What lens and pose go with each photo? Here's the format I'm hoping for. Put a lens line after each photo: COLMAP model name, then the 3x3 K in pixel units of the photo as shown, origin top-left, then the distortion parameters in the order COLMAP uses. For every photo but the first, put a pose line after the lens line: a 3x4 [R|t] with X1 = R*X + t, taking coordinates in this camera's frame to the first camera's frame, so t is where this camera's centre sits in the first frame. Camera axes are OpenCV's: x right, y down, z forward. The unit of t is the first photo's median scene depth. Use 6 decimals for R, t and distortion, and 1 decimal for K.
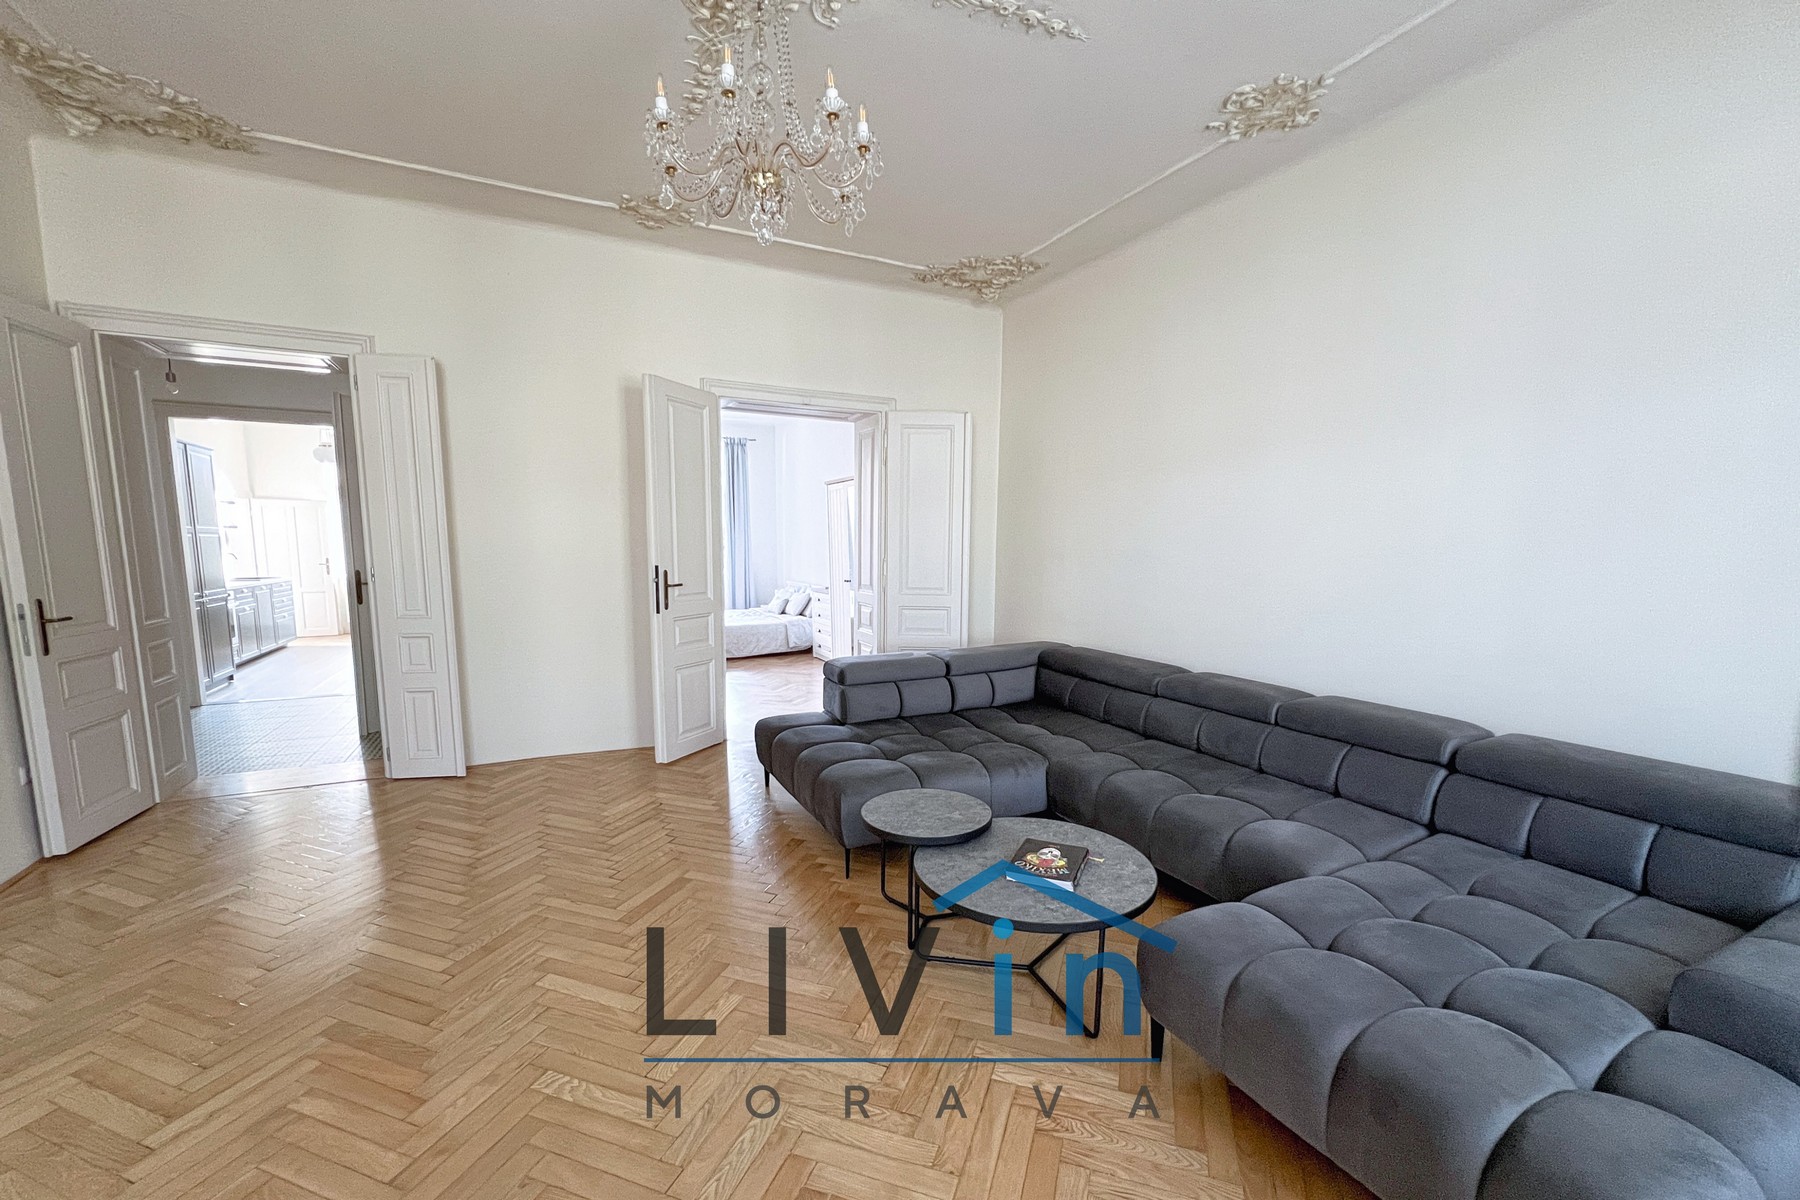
lens RADIAL K [[714.7, 0, 900.0], [0, 714.7, 600.0], [0, 0, 1]] dist [-0.001421, 0.000165]
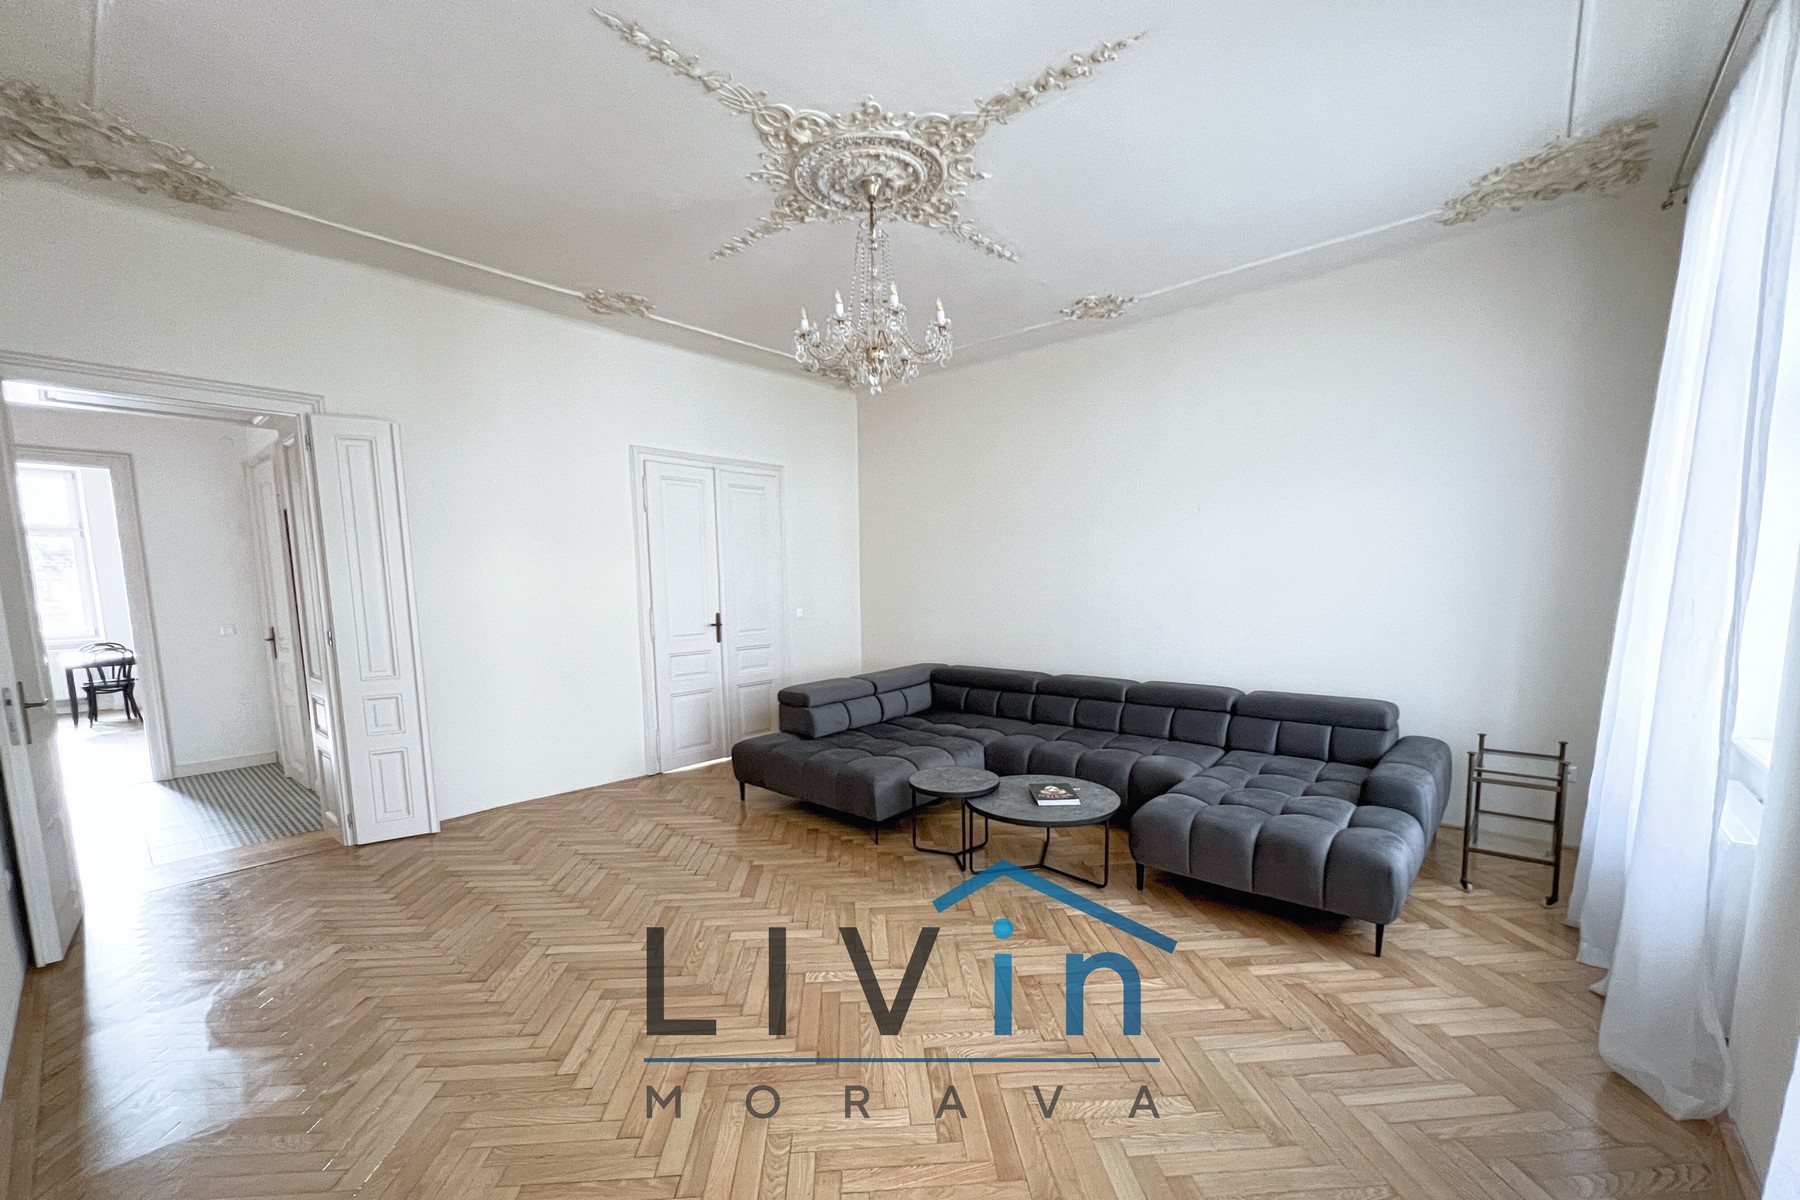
lens RADIAL K [[703.5, 0, 899.6], [0, 703.5, 614.2], [0, 0, 1]] dist [-0.000526, 0.000340]
pose [[0.926964, -0.041044, 0.372899, -0.387480], [0.051703, 0.998489, -0.018623, -0.009910], [-0.371571, 0.036543, 0.927685, -0.190798]]
